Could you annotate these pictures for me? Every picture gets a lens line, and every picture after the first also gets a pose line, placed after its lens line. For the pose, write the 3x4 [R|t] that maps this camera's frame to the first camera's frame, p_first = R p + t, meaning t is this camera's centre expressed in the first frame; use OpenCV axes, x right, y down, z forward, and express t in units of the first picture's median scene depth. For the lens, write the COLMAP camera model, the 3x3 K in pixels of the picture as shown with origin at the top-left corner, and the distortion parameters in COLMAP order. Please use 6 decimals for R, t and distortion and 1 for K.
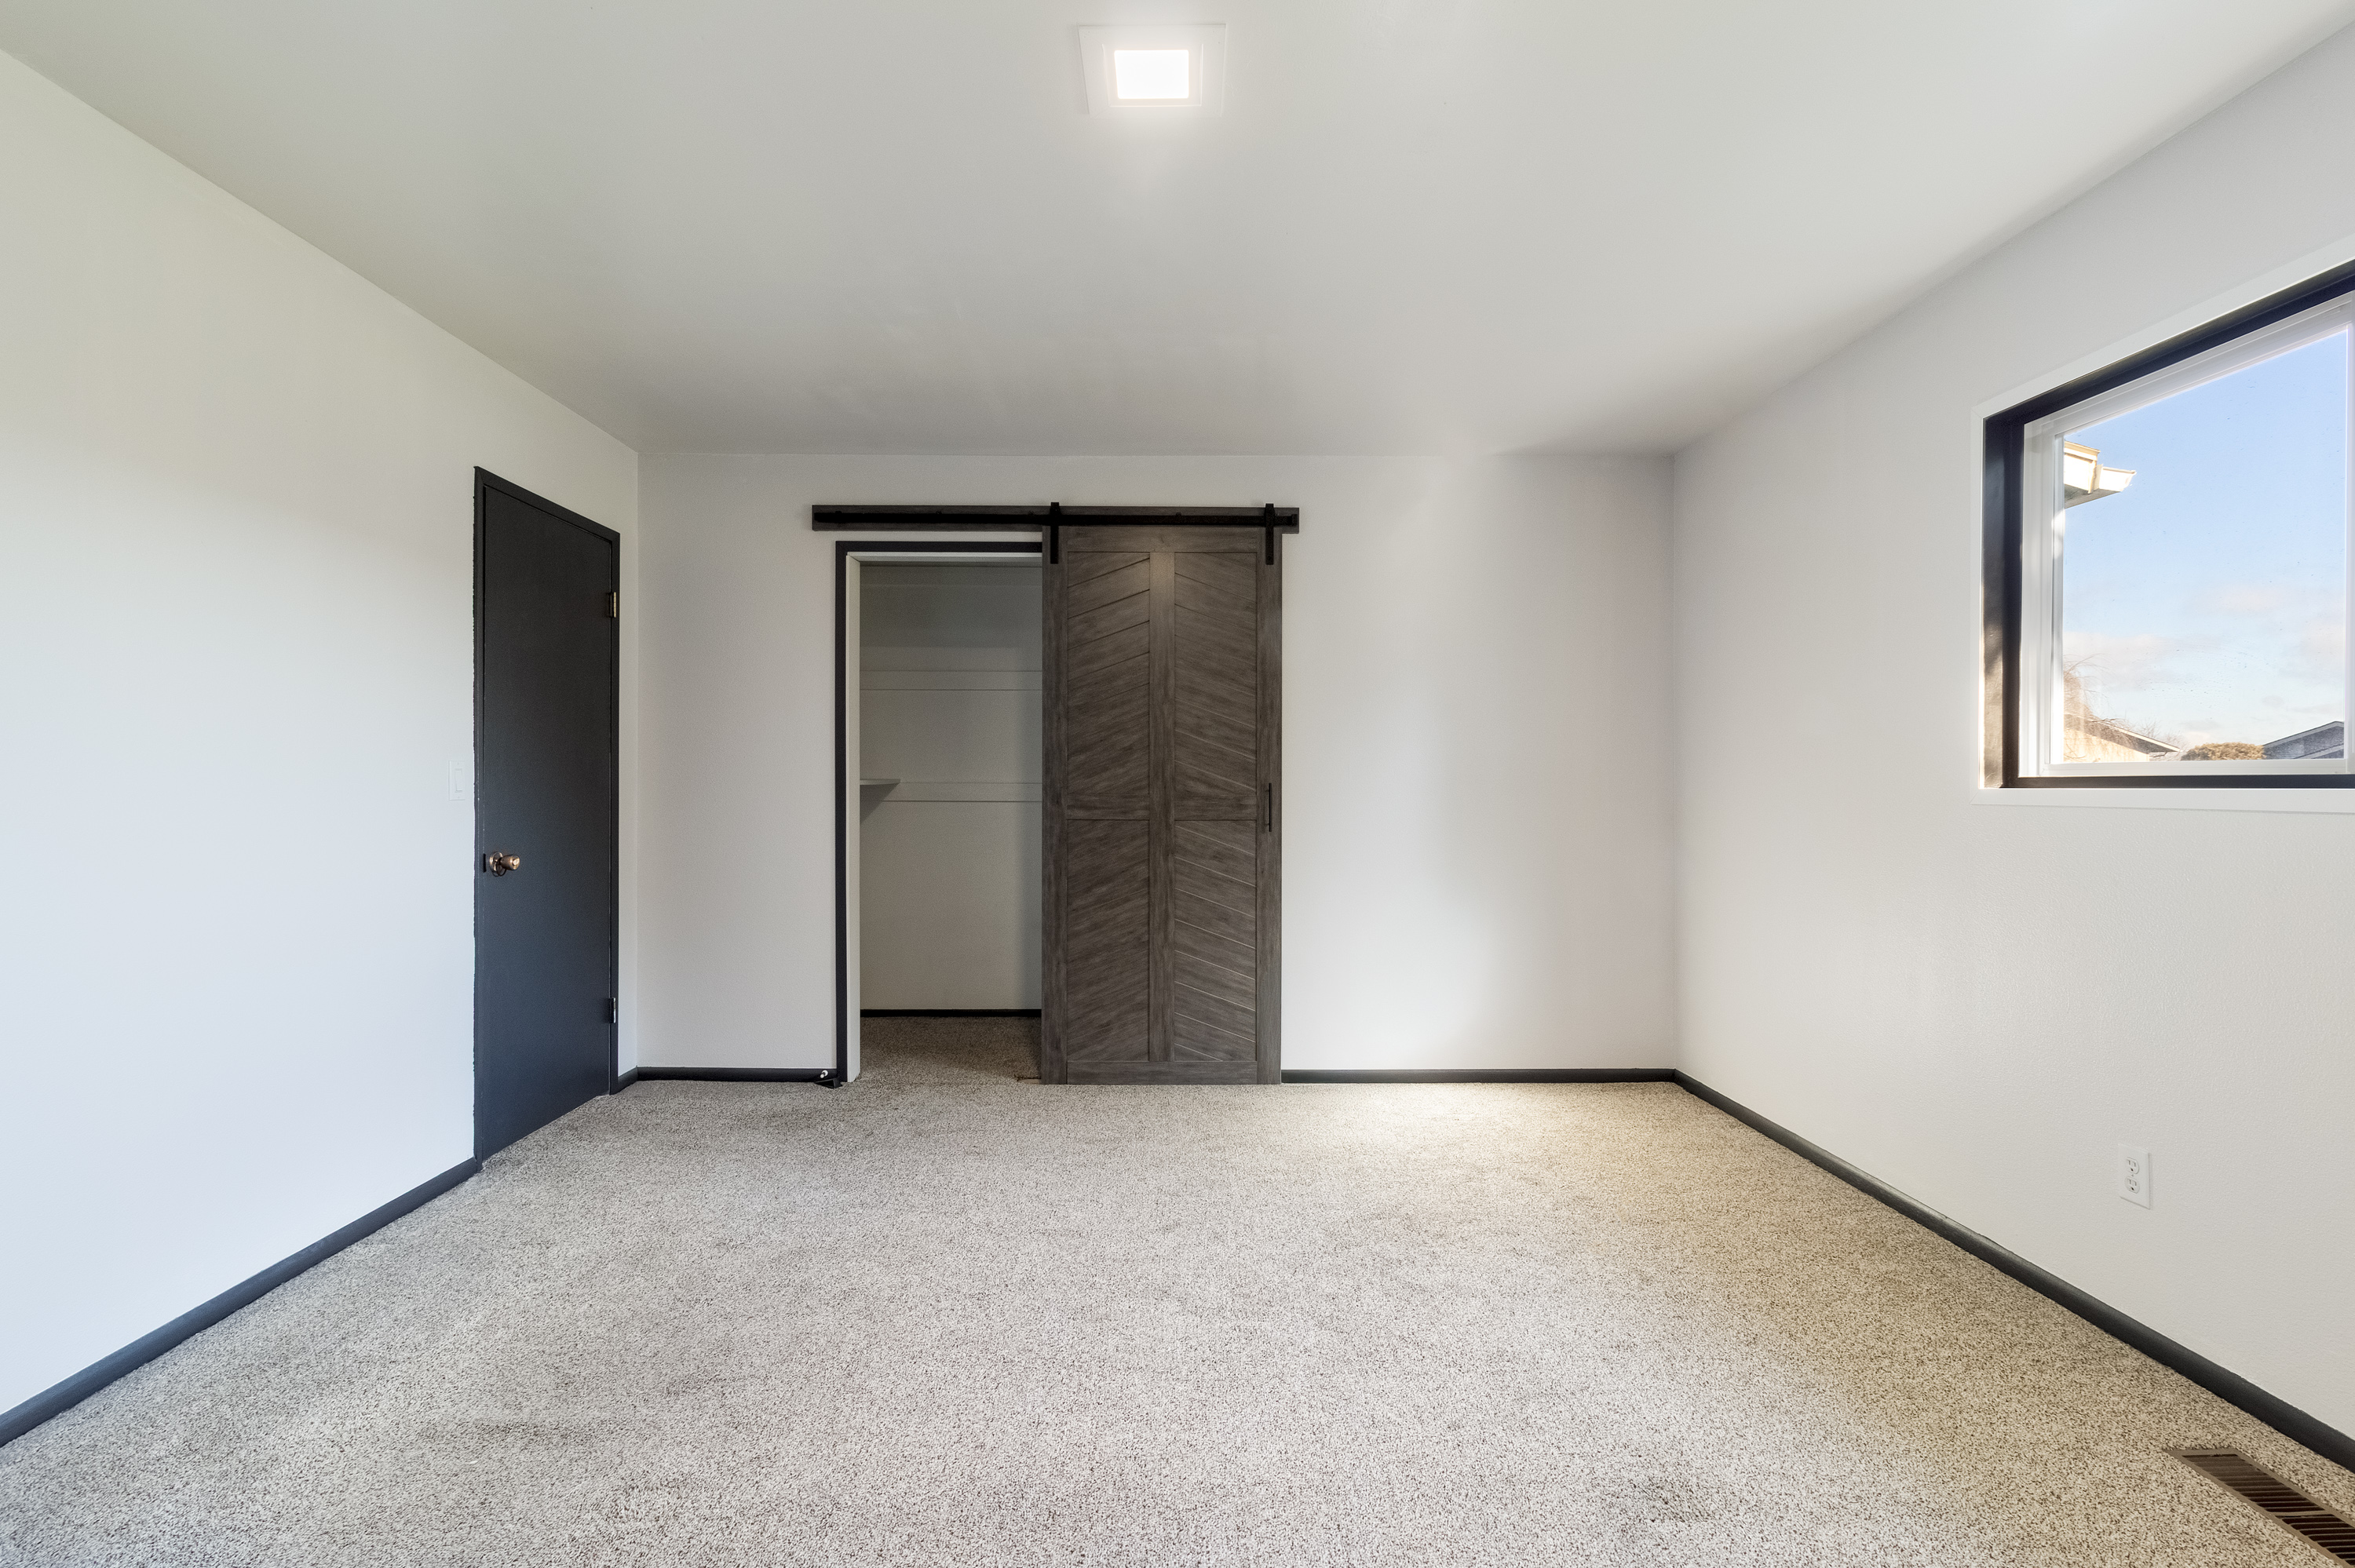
lens RADIAL K [[1105.8, 0, 1178.3], [0, 1105.8, 781.6], [0, 0, 1]] dist [0.000341, 0.000466]
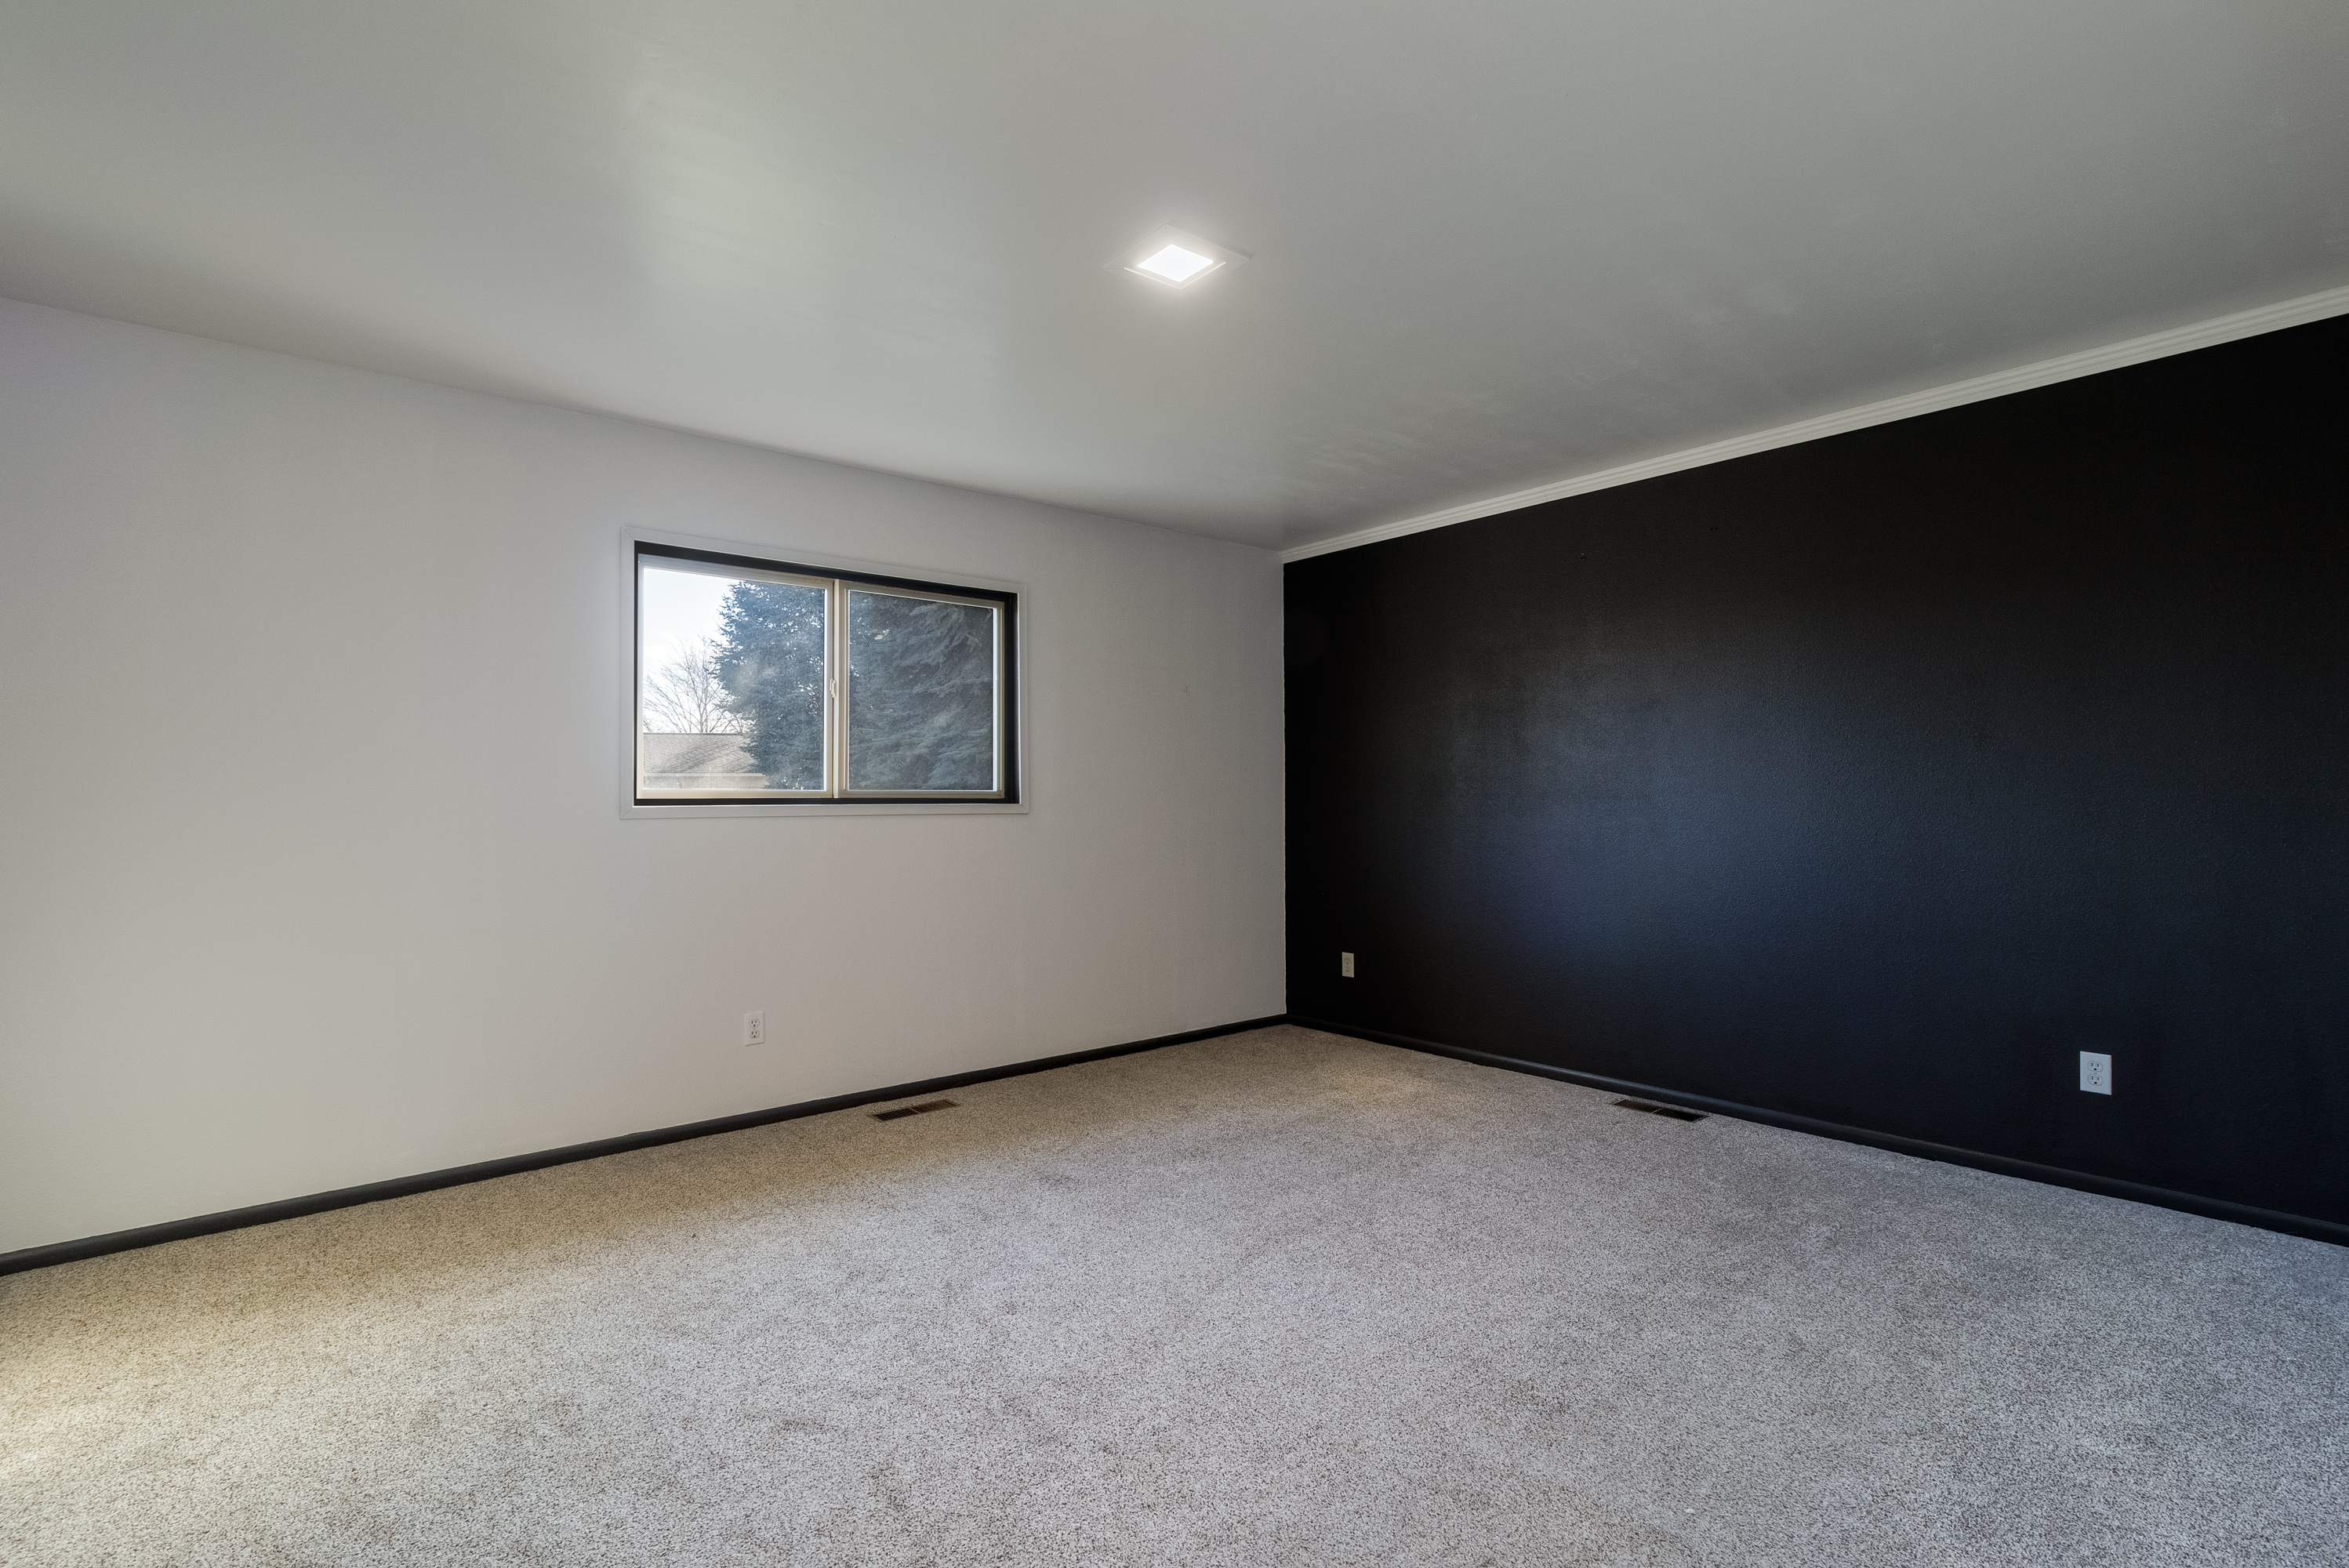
lens RADIAL K [[1103.1, 0, 1176.9], [0, 1103.1, 789.7], [0, 0, 1]] dist [0.000341, 0.000466]
pose [[-0.629903, 0.005994, 0.776651, -0.797803], [0.002435, 0.999981, -0.005743, -0.005987], [-0.776670, -0.001726, -0.629905, 1.398157]]
